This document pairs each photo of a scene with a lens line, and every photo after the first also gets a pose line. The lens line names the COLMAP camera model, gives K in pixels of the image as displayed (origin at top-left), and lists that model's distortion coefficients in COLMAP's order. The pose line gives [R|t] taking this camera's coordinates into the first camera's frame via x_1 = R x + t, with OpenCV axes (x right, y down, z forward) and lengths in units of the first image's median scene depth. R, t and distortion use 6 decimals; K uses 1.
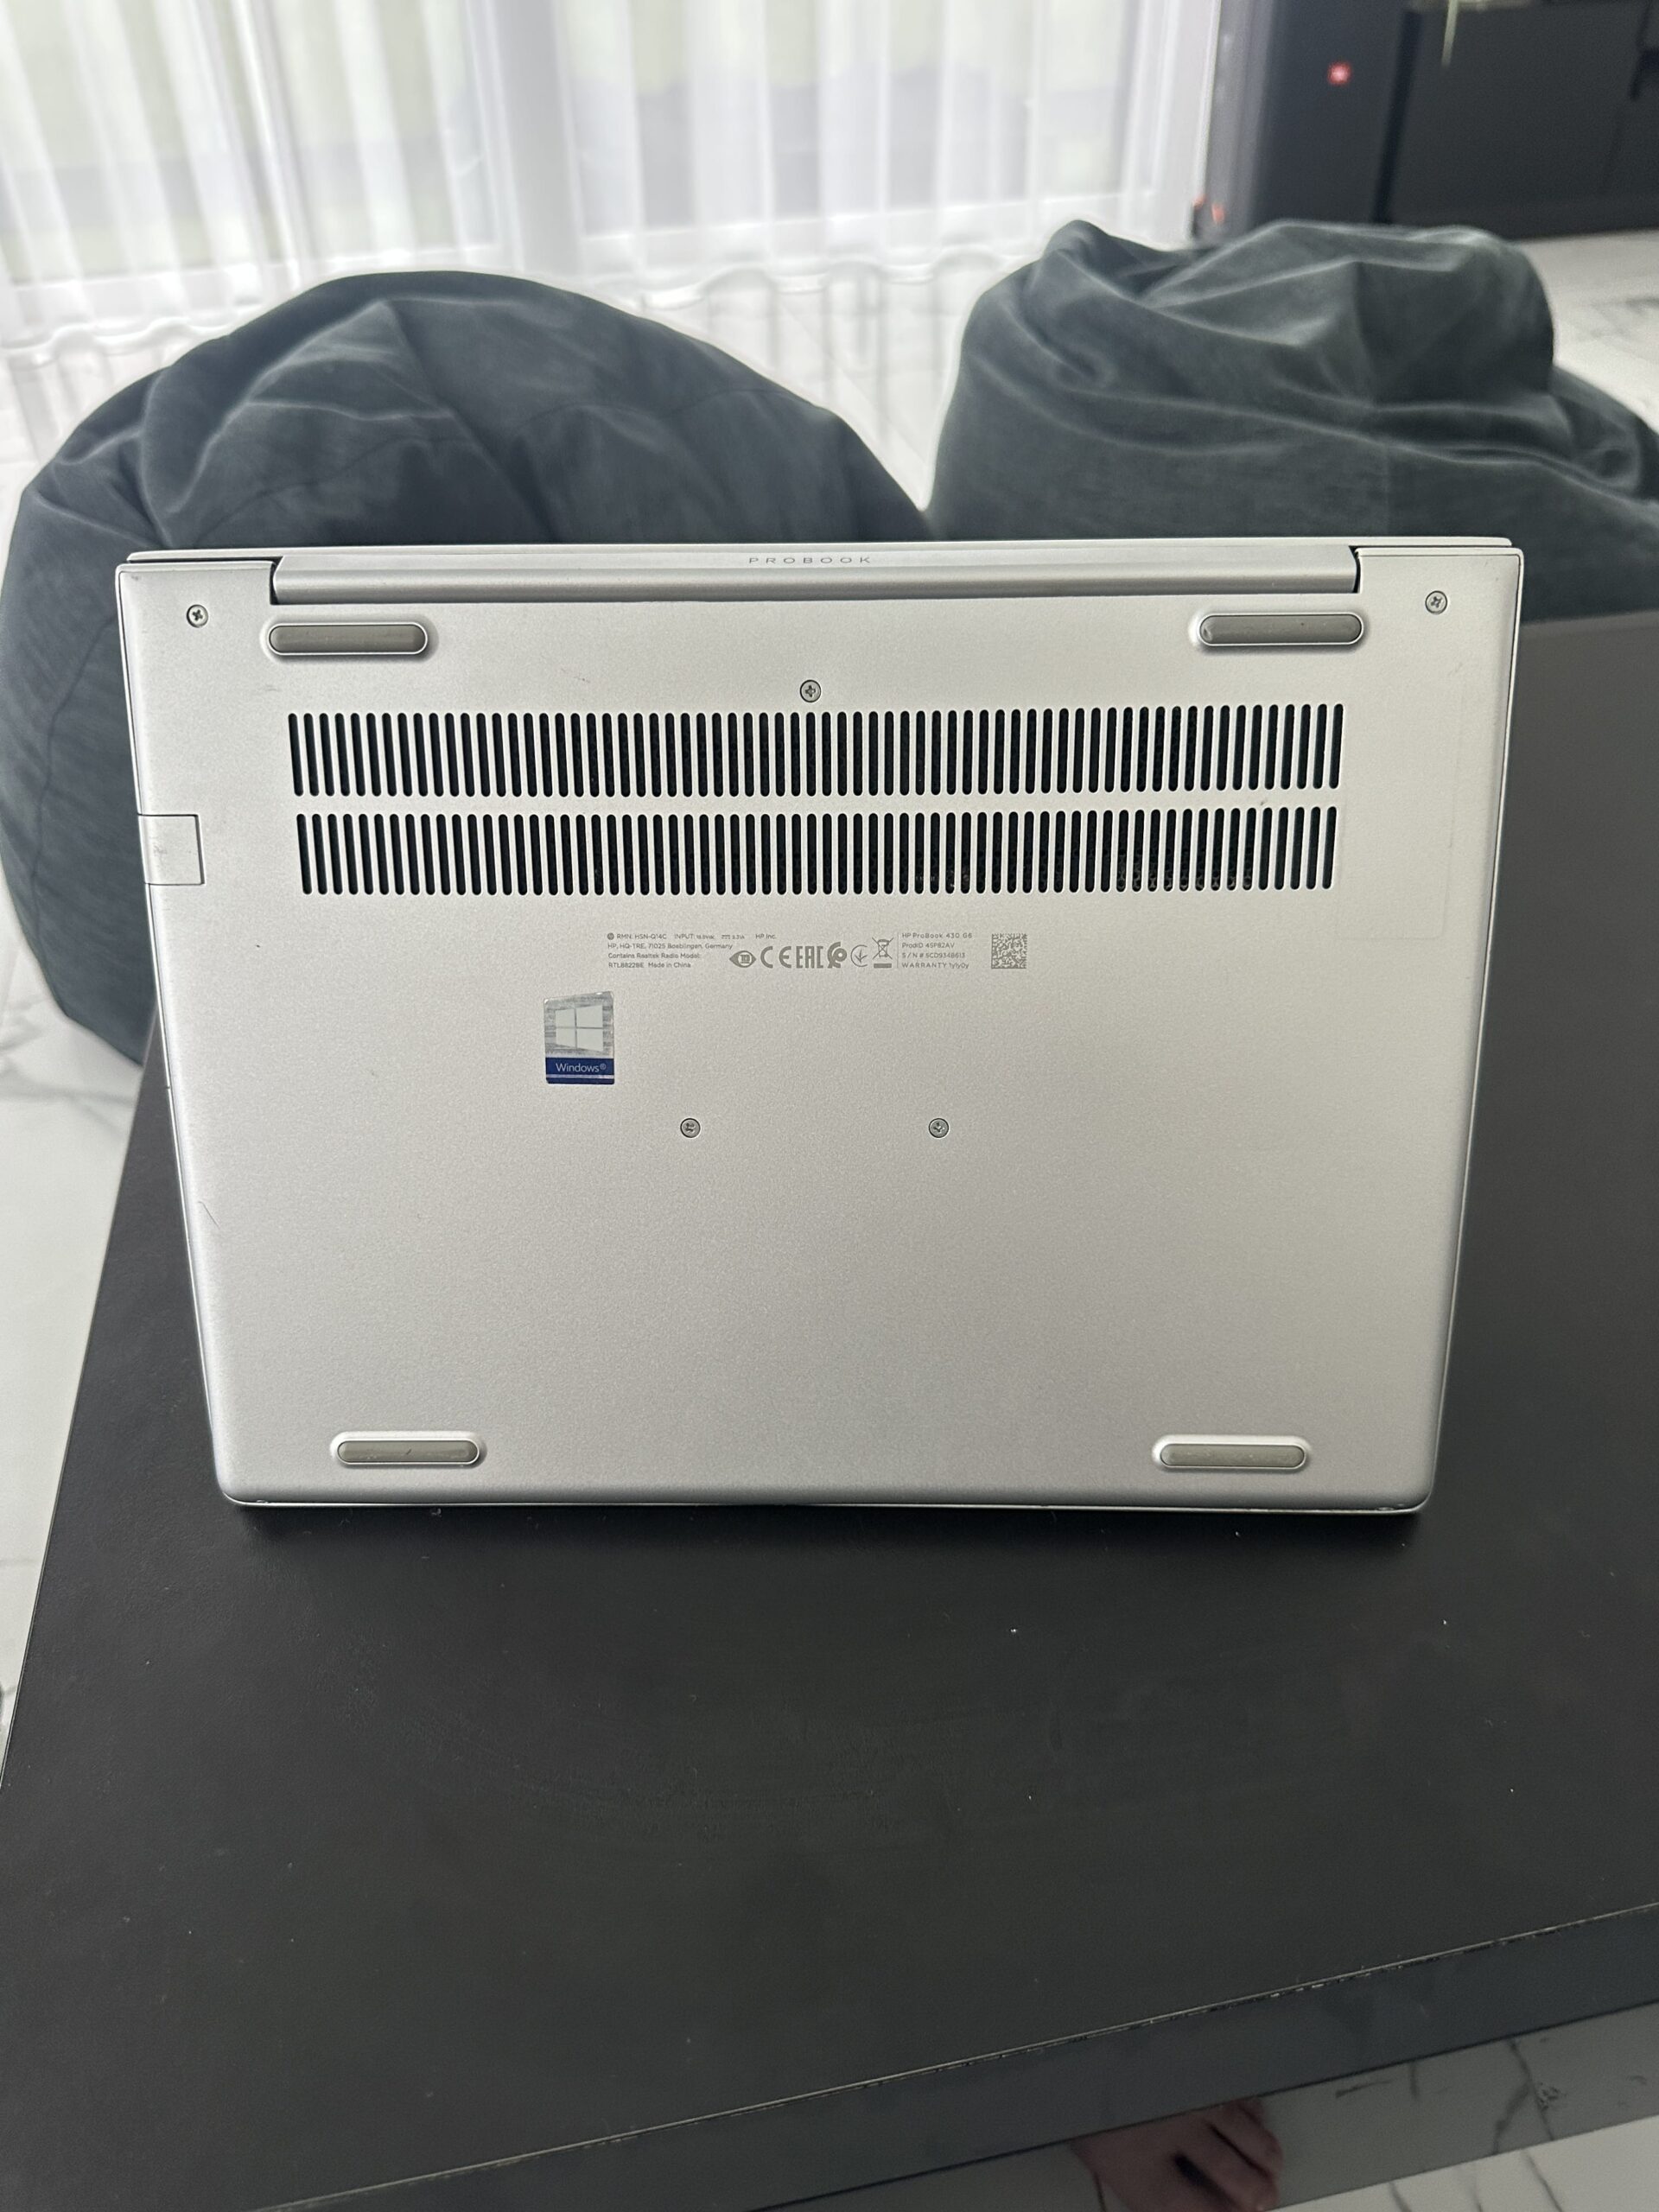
lens RADIAL K [[1584.8, 0, 820.1], [0, 1584.8, 1131.8], [0, 0, 1]] dist [-0.002534, -0.001071]
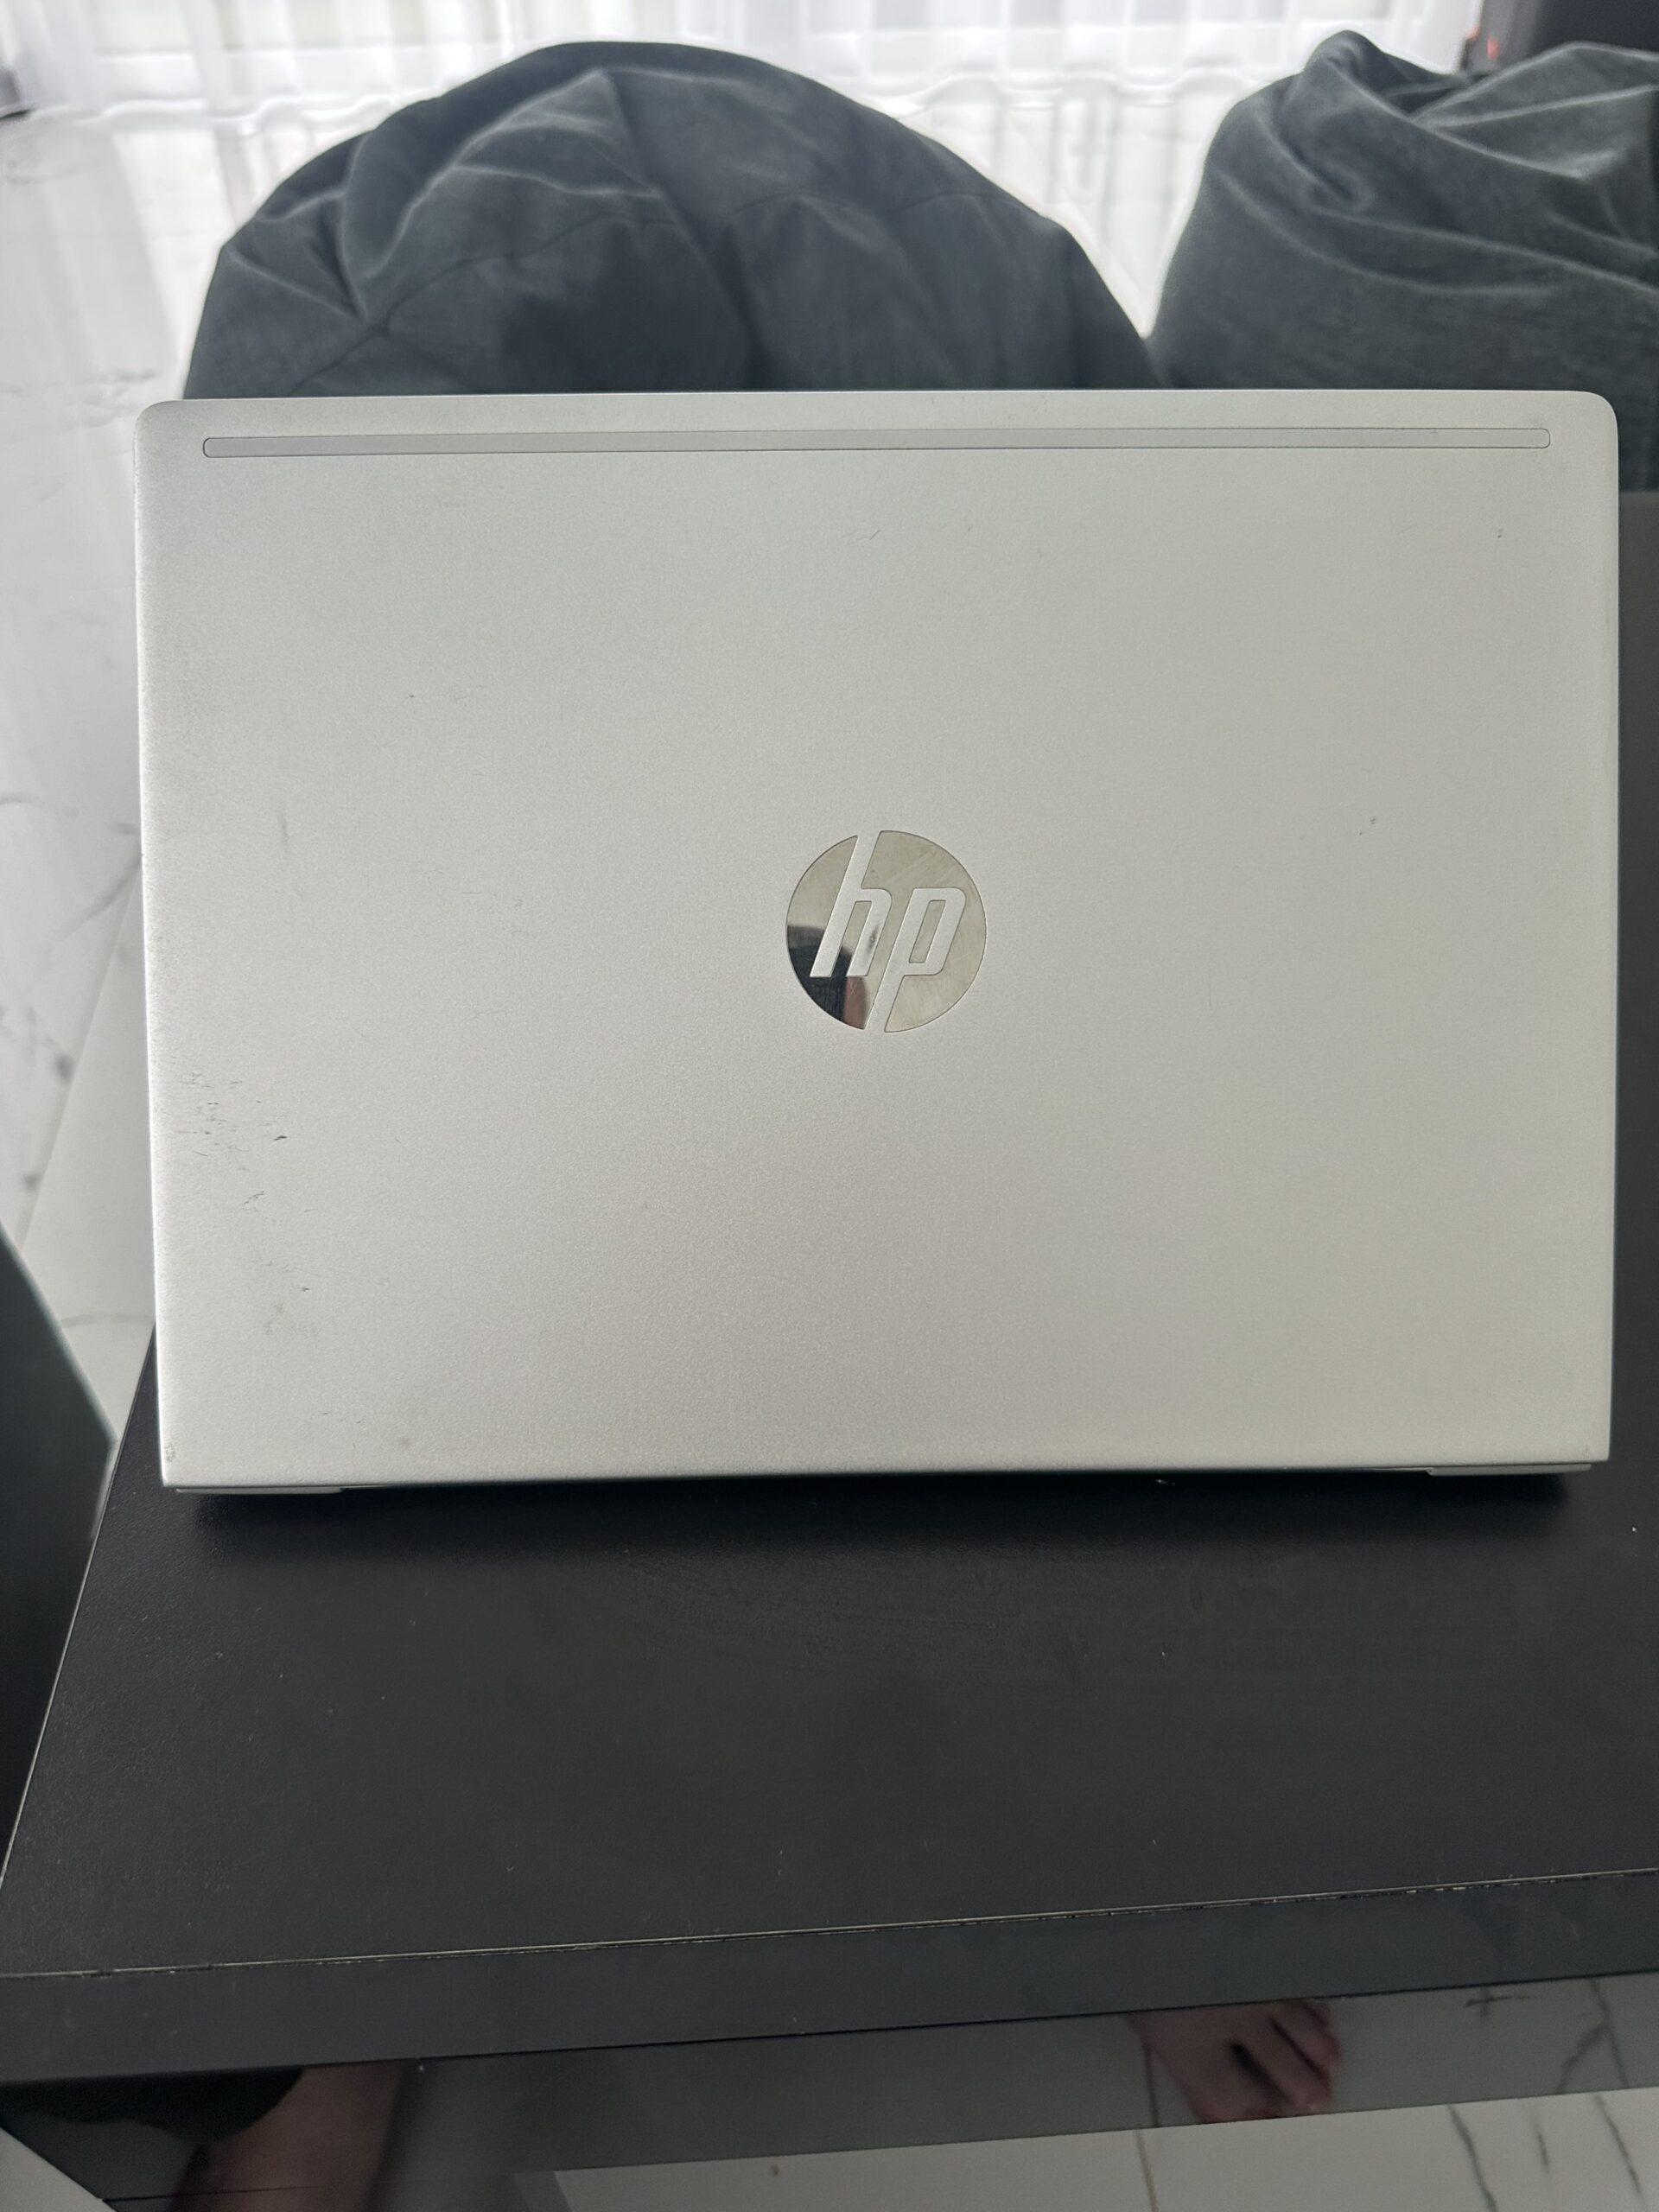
lens RADIAL K [[1597.3, 0, 829.5], [0, 1597.3, 1106.0], [0, 0, 1]] dist [-0.001201, -0.002125]
pose [[0.992109, 0.104566, -0.069176, -0.008429], [-0.099724, 0.992542, 0.070105, 0.013366], [0.075990, -0.062653, 0.995138, 0.016783]]
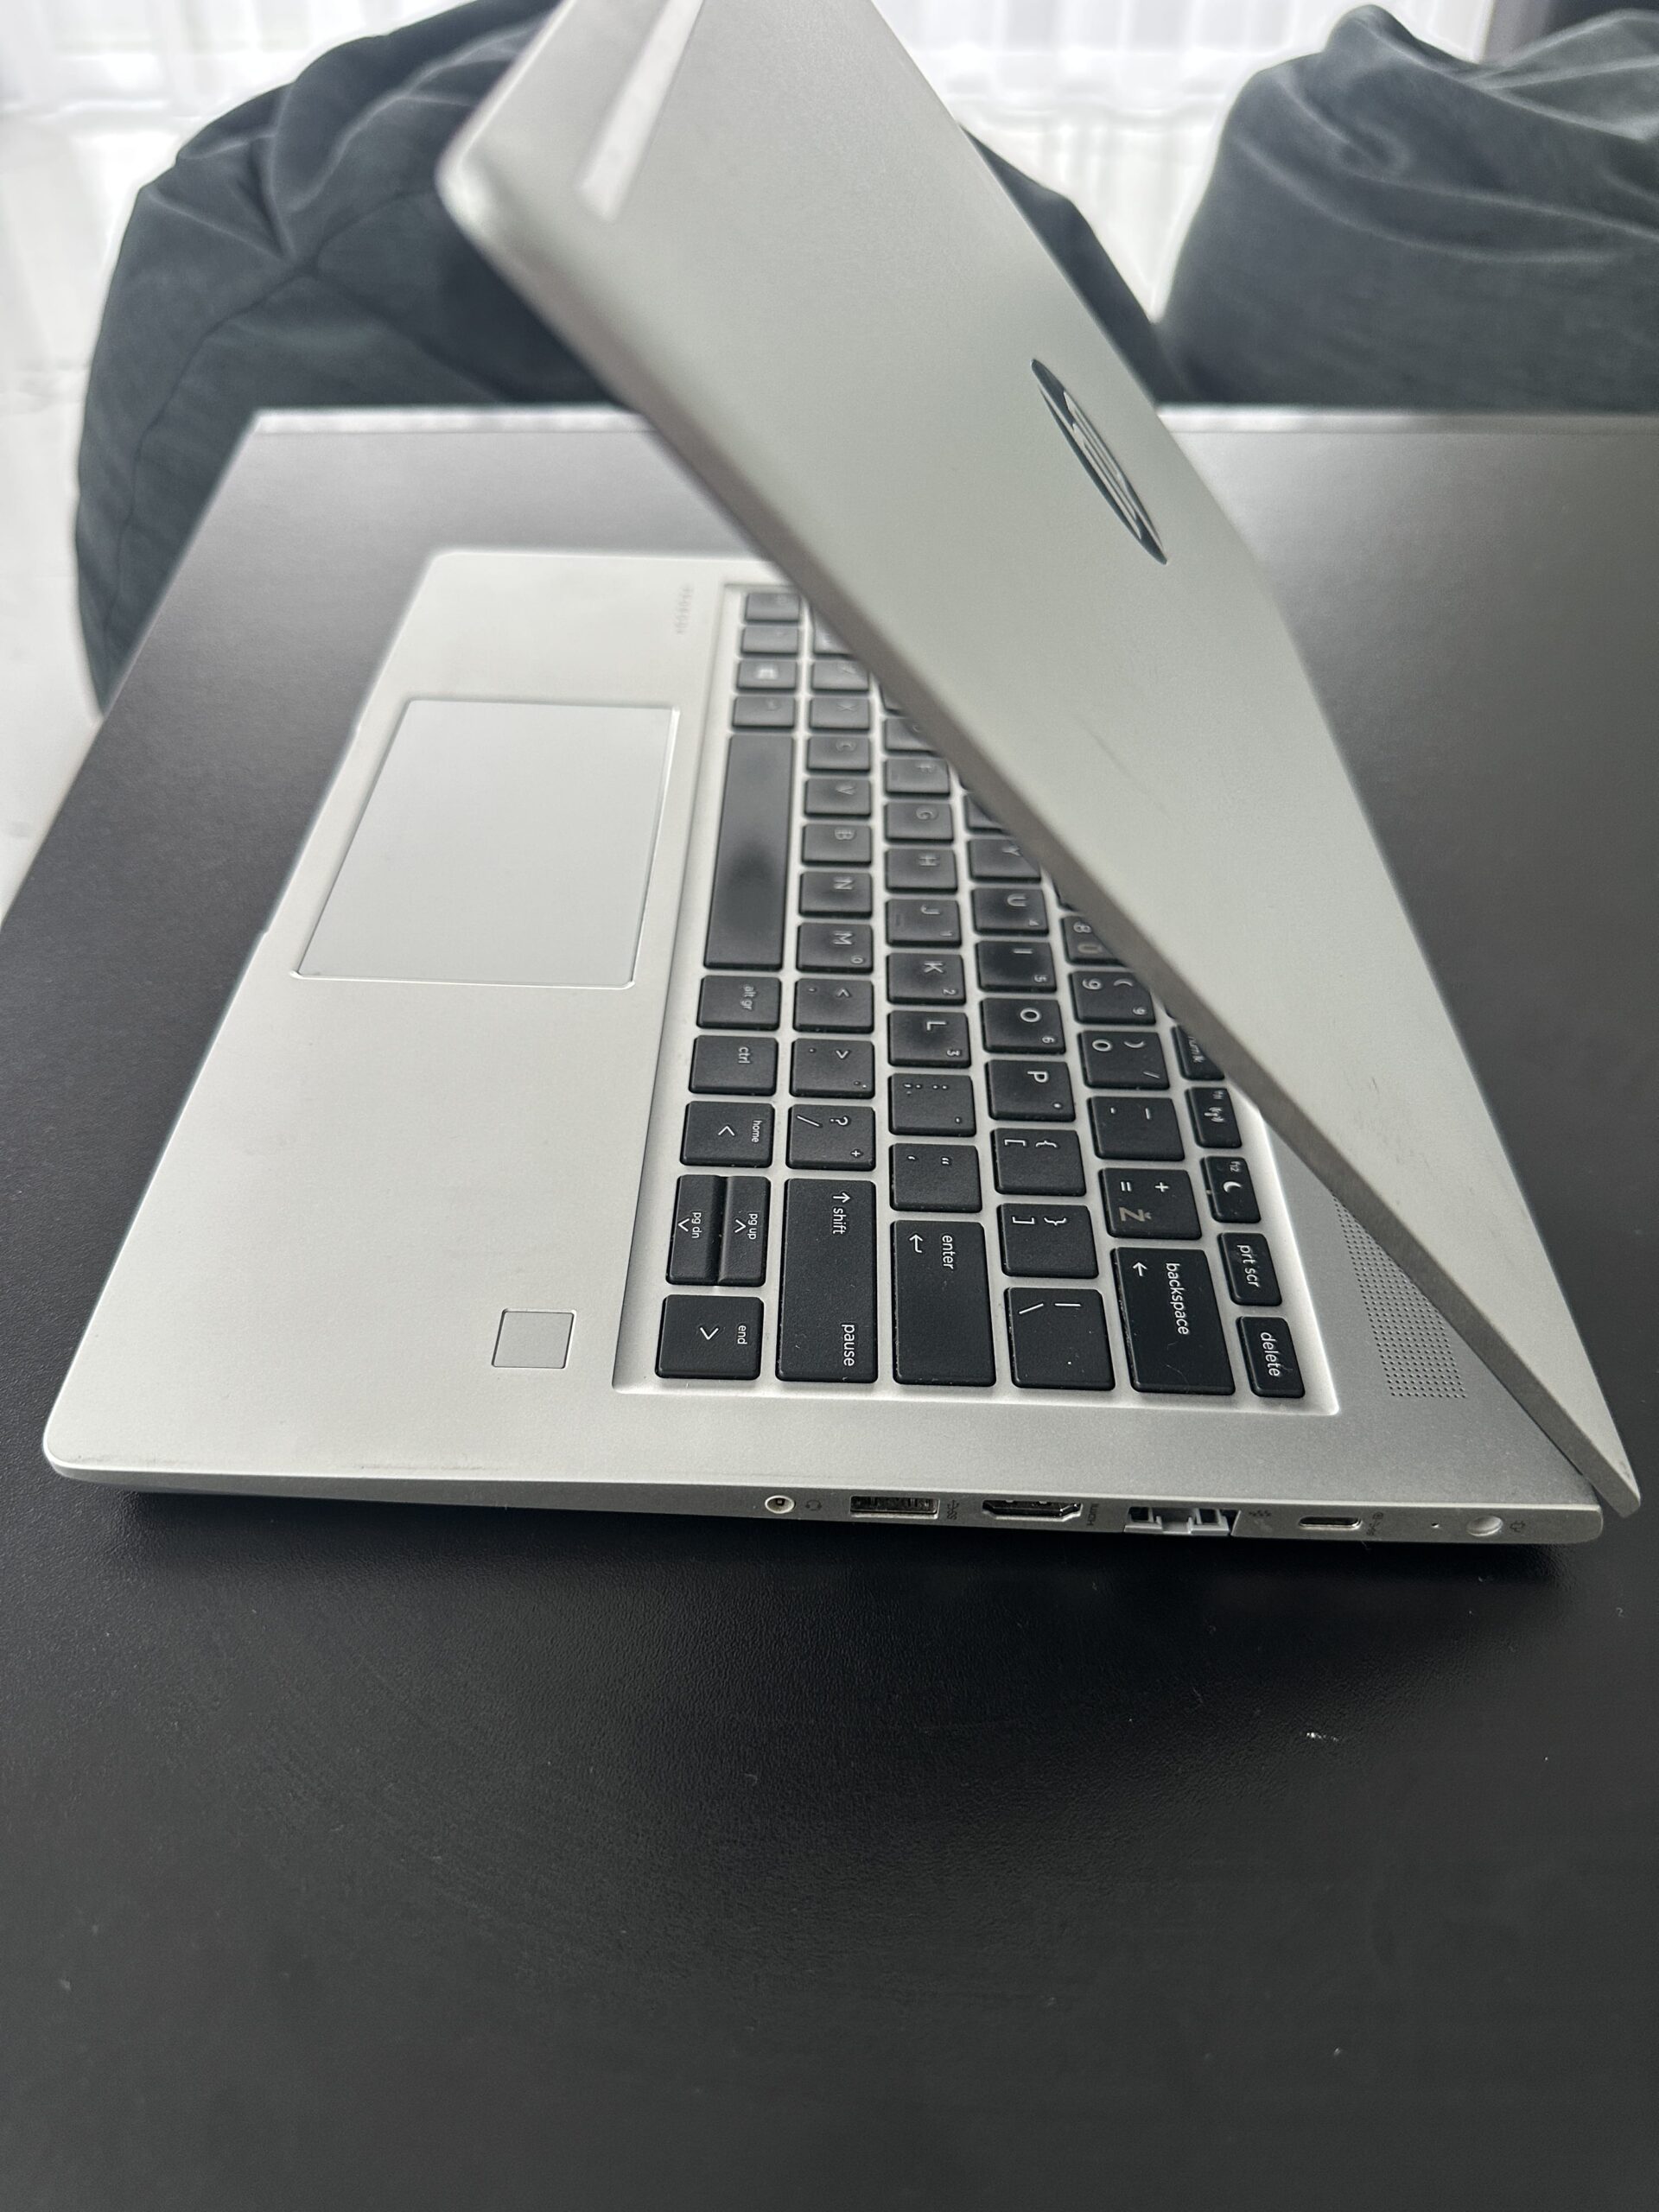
lens RADIAL K [[1584.8, 0, 820.1], [0, 1584.8, 1131.8], [0, 0, 1]] dist [-0.002534, -0.001071]
pose [[0.991183, 0.118268, -0.059734, -0.013415], [-0.115131, 0.991909, 0.053487, 0.024710], [0.065576, -0.046139, 0.996780, 0.120169]]
